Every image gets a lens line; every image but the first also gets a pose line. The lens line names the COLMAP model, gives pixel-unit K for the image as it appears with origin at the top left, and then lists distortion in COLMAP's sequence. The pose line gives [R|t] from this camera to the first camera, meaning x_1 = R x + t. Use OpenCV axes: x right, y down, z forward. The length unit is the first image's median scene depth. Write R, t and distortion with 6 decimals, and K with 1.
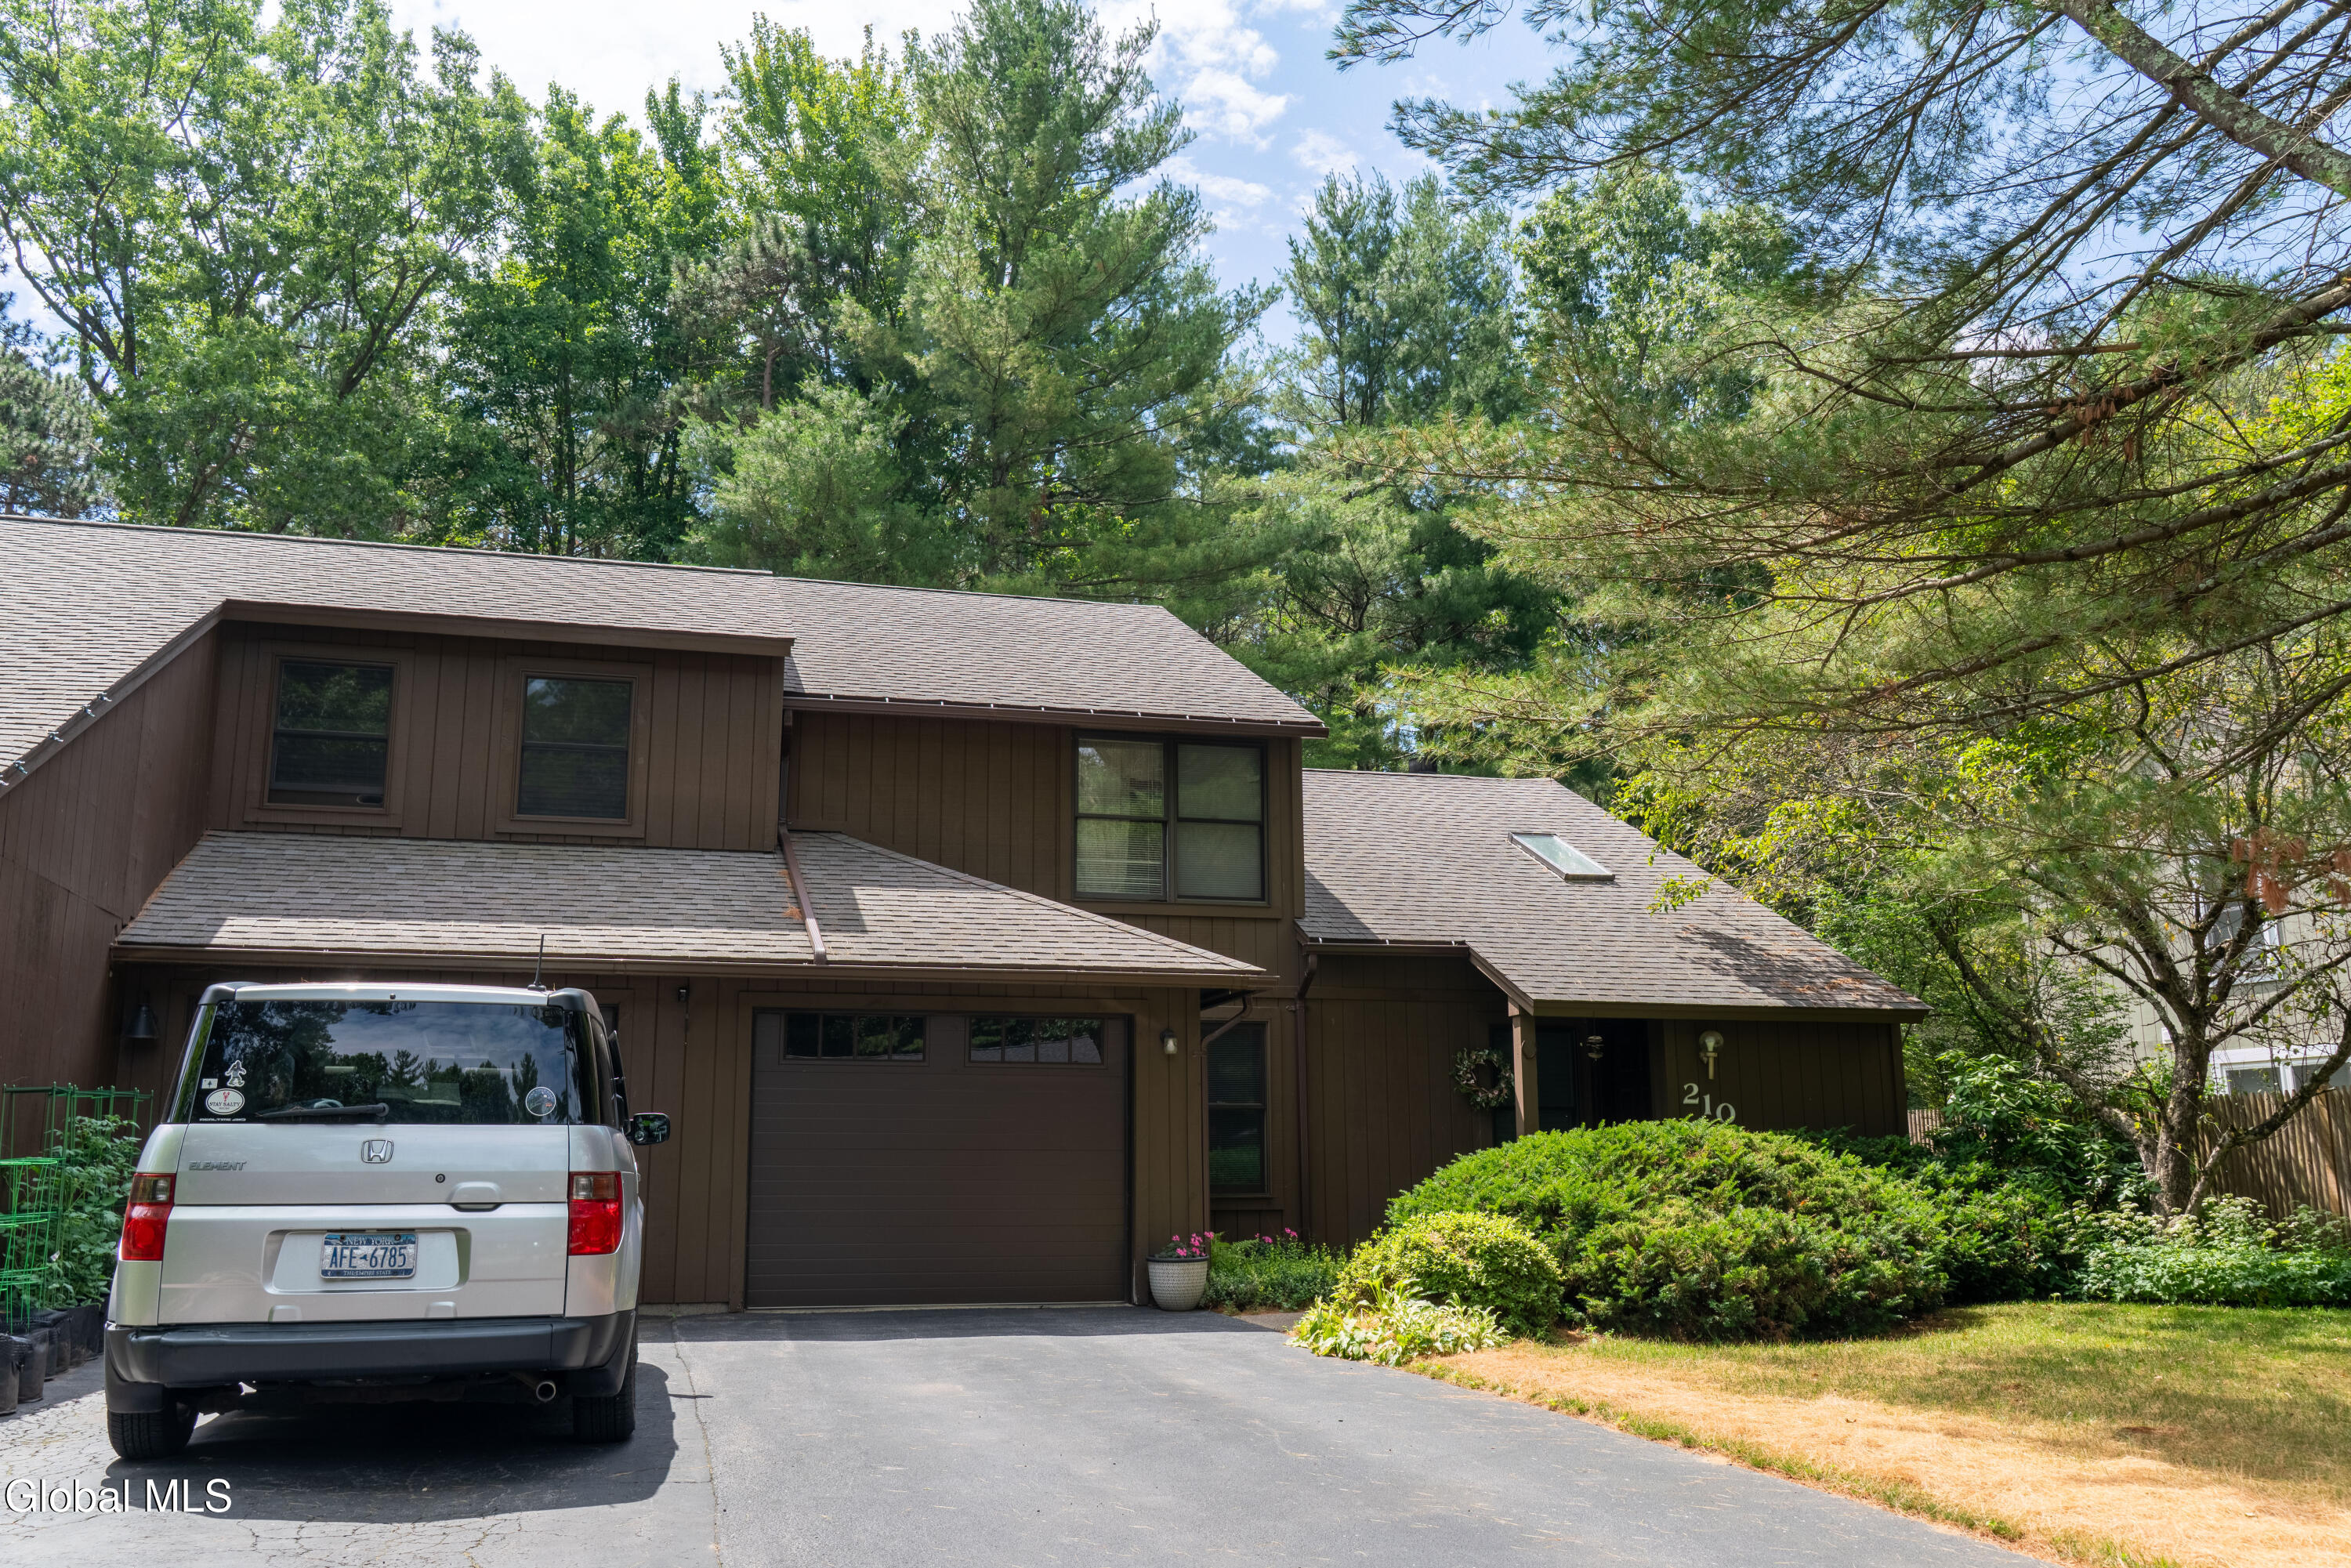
lens RADIAL K [[1931.9, 0, 1175.5], [0, 1931.9, 784.0], [0, 0, 1]] dist [-0.011260, -0.006139]
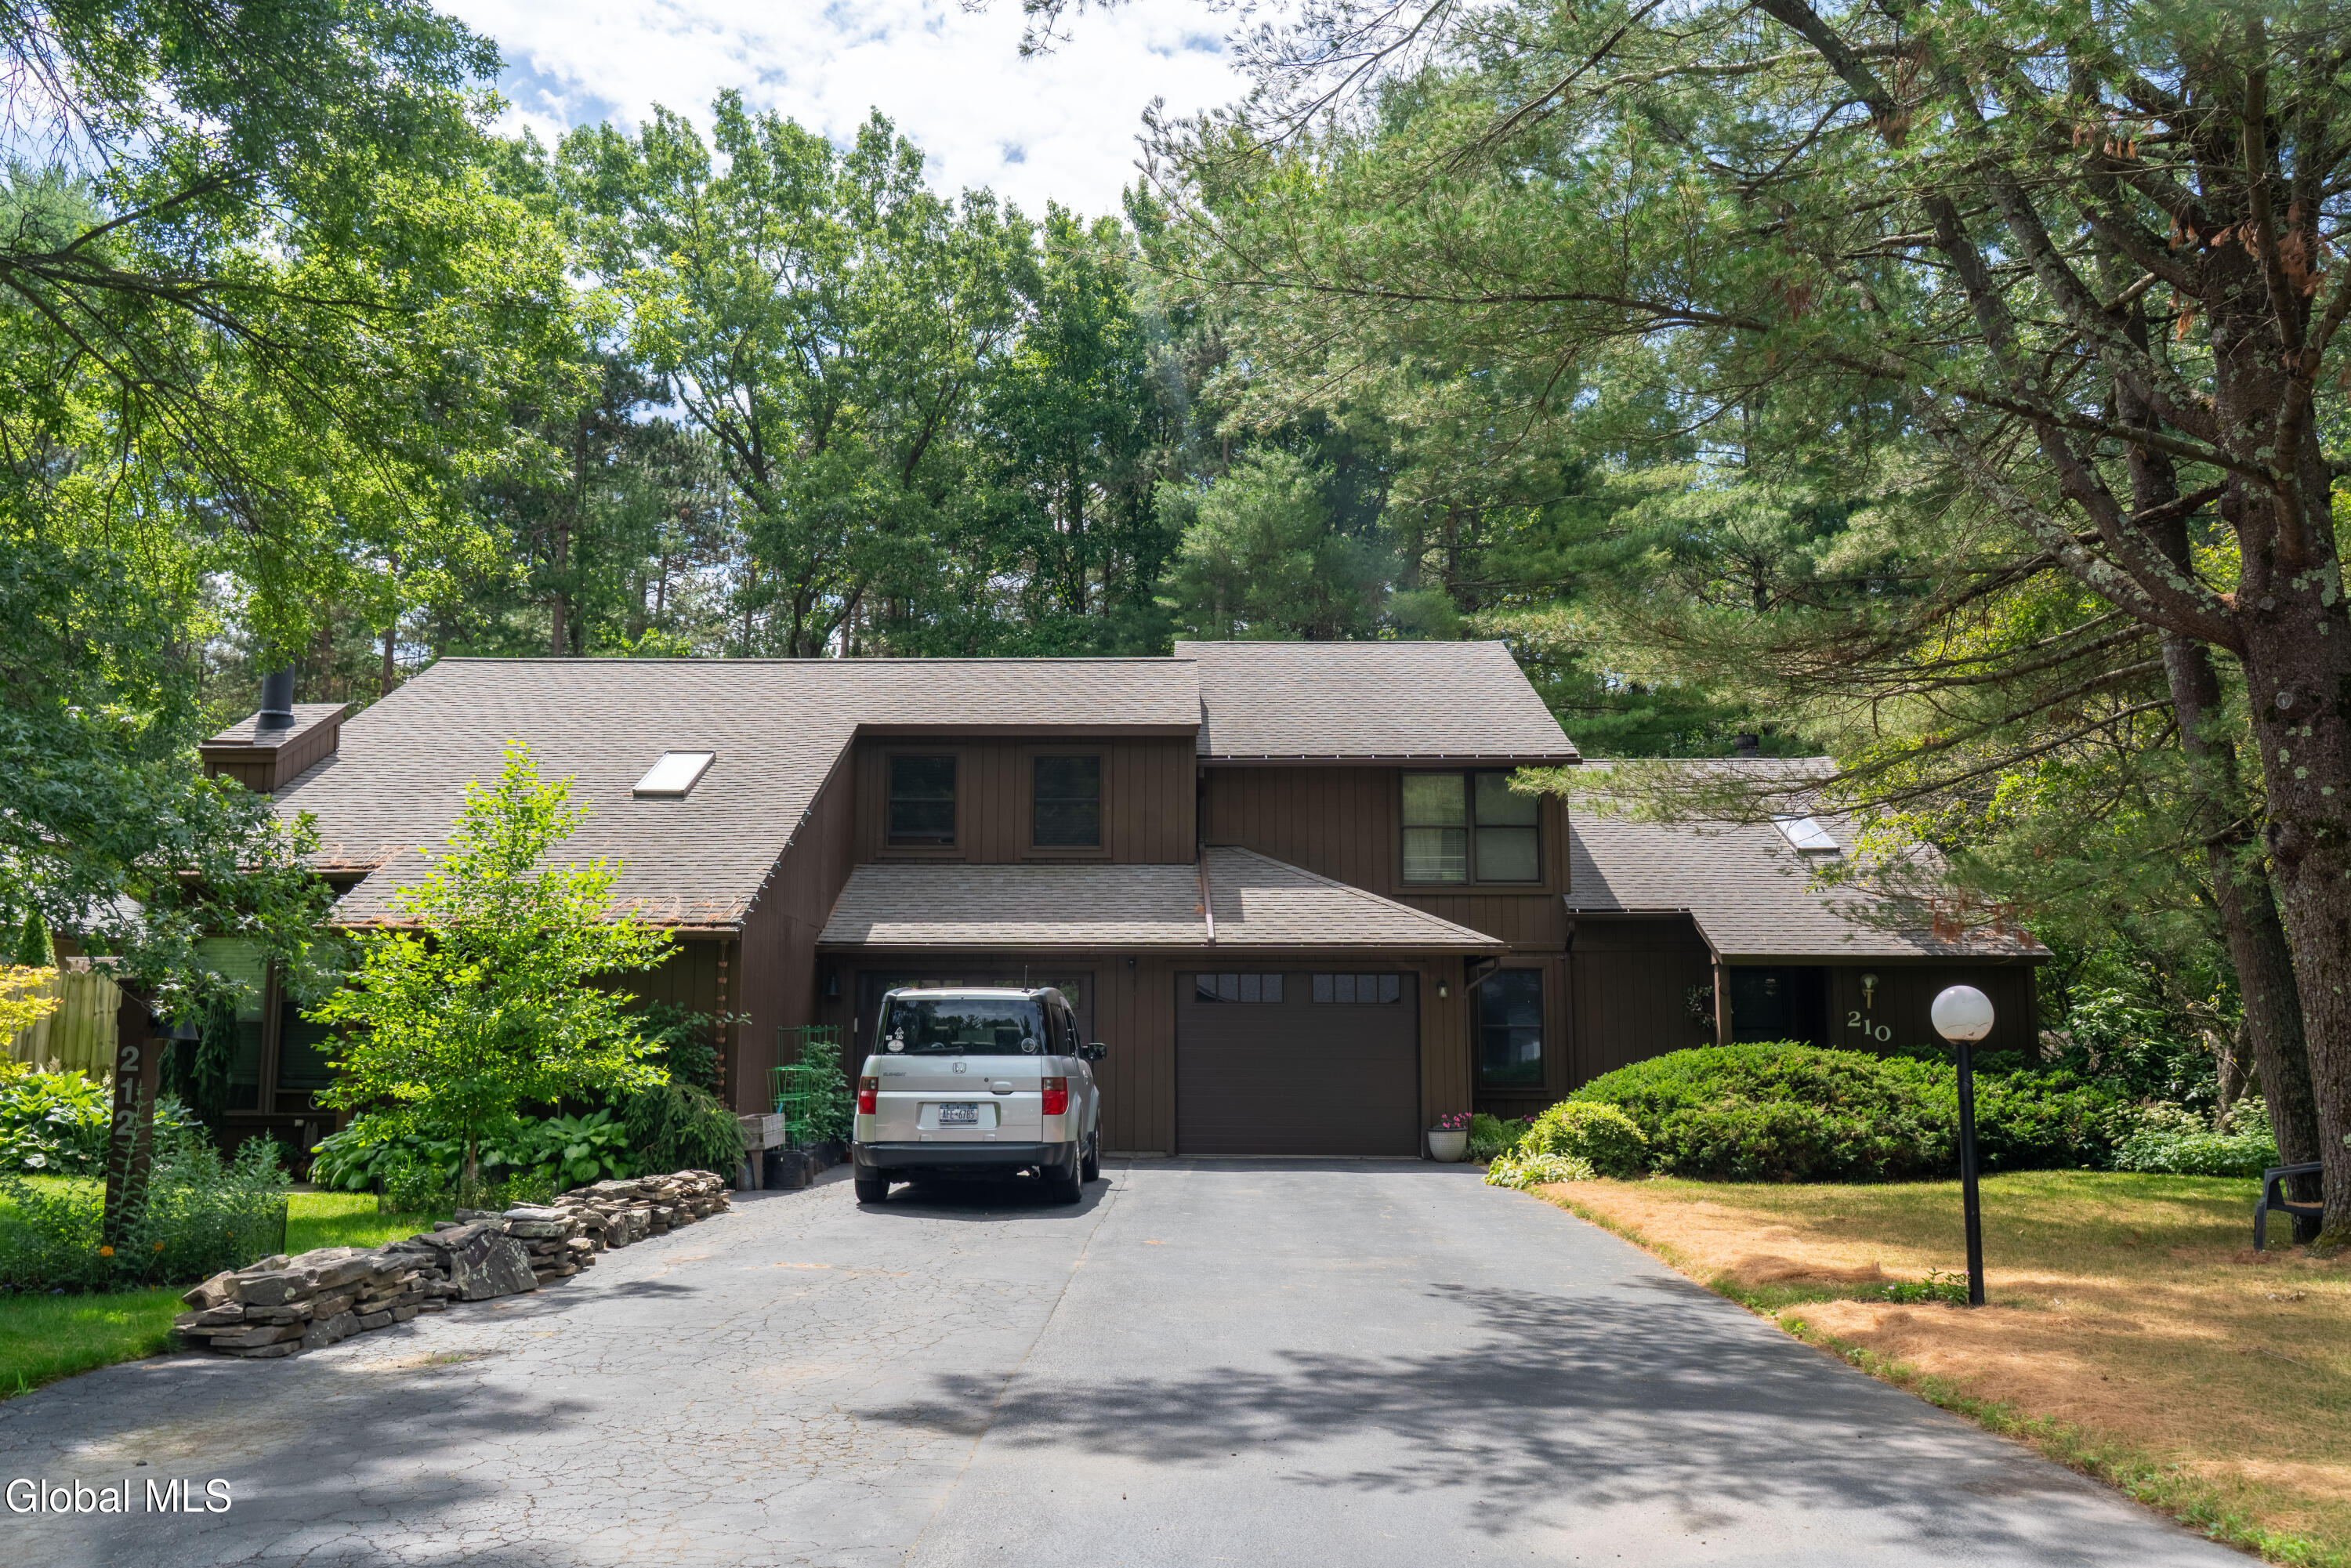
lens RADIAL K [[1842.9, 0, 1175.5], [0, 1842.9, 784.0], [0, 0, 1]] dist [-0.015211, -0.006549]
pose [[0.962758, -0.033046, -0.268337, 0.188908], [0.046241, 0.998004, 0.043000, -0.100150], [0.266381, -0.053807, 0.962365, -0.446596]]
